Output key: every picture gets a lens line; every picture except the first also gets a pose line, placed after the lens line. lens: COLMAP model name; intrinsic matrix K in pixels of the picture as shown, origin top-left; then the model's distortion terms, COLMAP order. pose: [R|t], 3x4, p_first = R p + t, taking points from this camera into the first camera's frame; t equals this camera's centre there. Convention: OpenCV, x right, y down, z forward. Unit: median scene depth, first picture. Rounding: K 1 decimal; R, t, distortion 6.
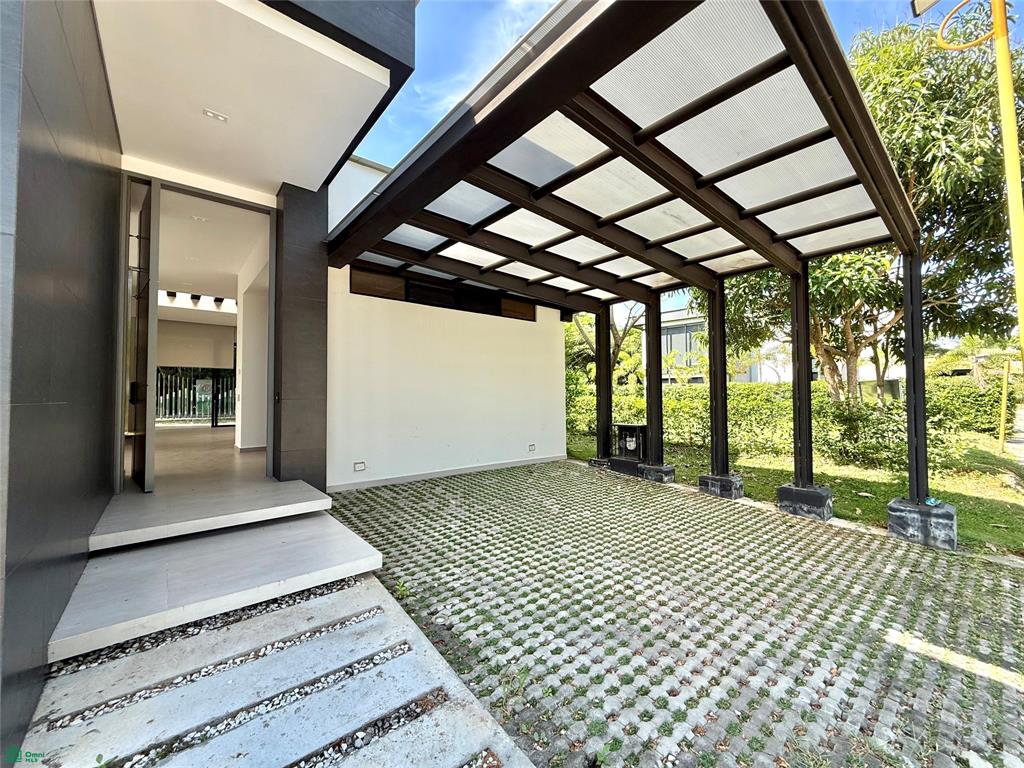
lens RADIAL K [[409.1, 0, 510.0], [0, 409.1, 383.8], [0, 0, 1]] dist [-0.002624, 0.000525]
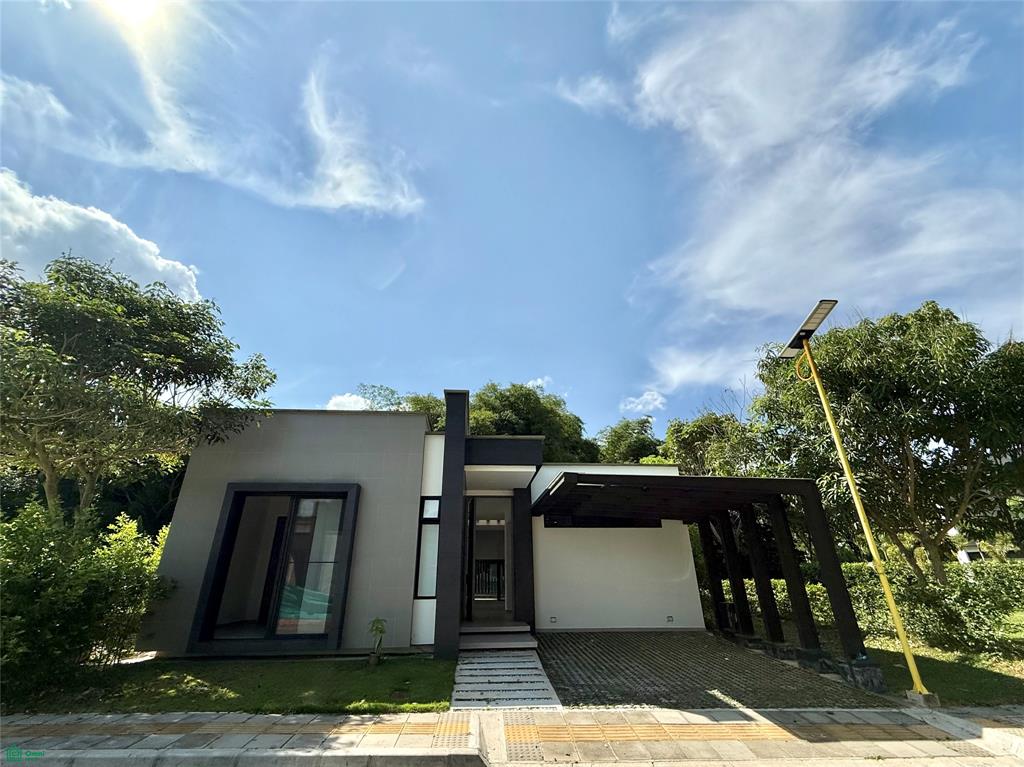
lens RADIAL K [[432.9, 0, 505.4], [0, 432.9, 389.3], [0, 0, 1]] dist [-0.001496, 0.000247]
pose [[0.809634, -0.232551, -0.538899, 0.602791], [0.018989, 0.928057, -0.371955, -0.040901], [0.586628, 0.290914, 0.755802, -0.754988]]
